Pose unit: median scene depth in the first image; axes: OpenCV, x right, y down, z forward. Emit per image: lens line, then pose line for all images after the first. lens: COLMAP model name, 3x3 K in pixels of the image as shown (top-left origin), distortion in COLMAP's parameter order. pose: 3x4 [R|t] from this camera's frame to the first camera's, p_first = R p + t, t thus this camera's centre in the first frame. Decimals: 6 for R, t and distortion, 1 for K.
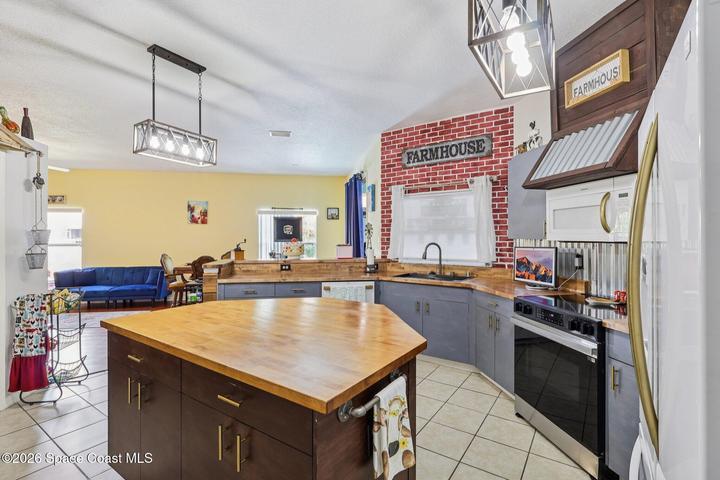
lens RADIAL K [[342.3, 0, 353.9], [0, 342.3, 238.6], [0, 0, 1]] dist [-0.000442, 0.000250]
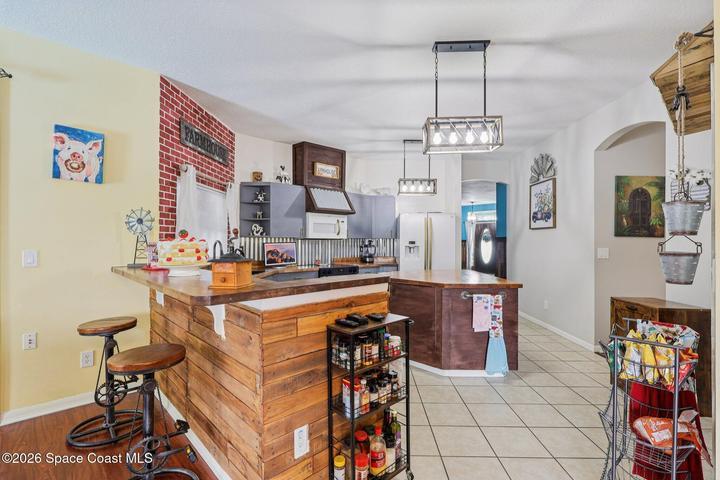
lens RADIAL K [[344.1, 0, 359.9], [0, 344.1, 243.9], [0, 0, 1]] dist [0.000505, -0.000128]
pose [[-0.562045, -0.003360, 0.827100, -1.018085], [0.002466, 0.999980, 0.005738, 0.023260], [-0.827103, 0.005265, -0.562026, 1.568075]]
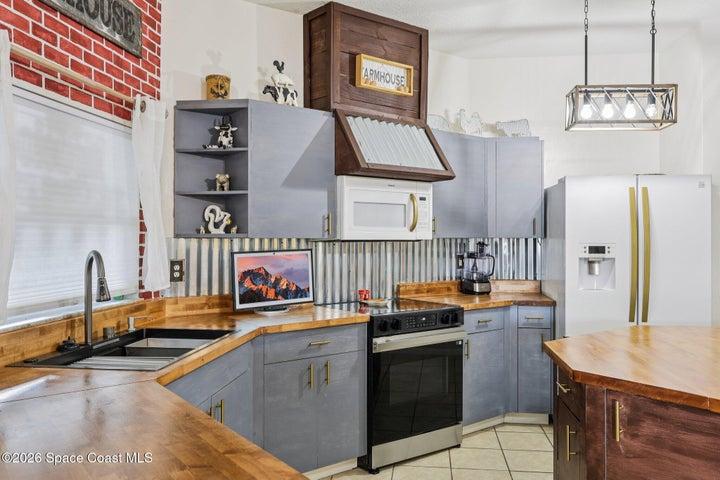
lens RADIAL K [[582.3, 0, 359.1], [0, 582.3, 236.1], [0, 0, 1]] dist [0.039566, 0.004280]
pose [[-0.477390, 0.000841, 0.878691, -0.529875], [0.002043, 0.999998, 0.000152, -0.001877], [-0.878689, 0.001868, -0.477390, 1.358284]]
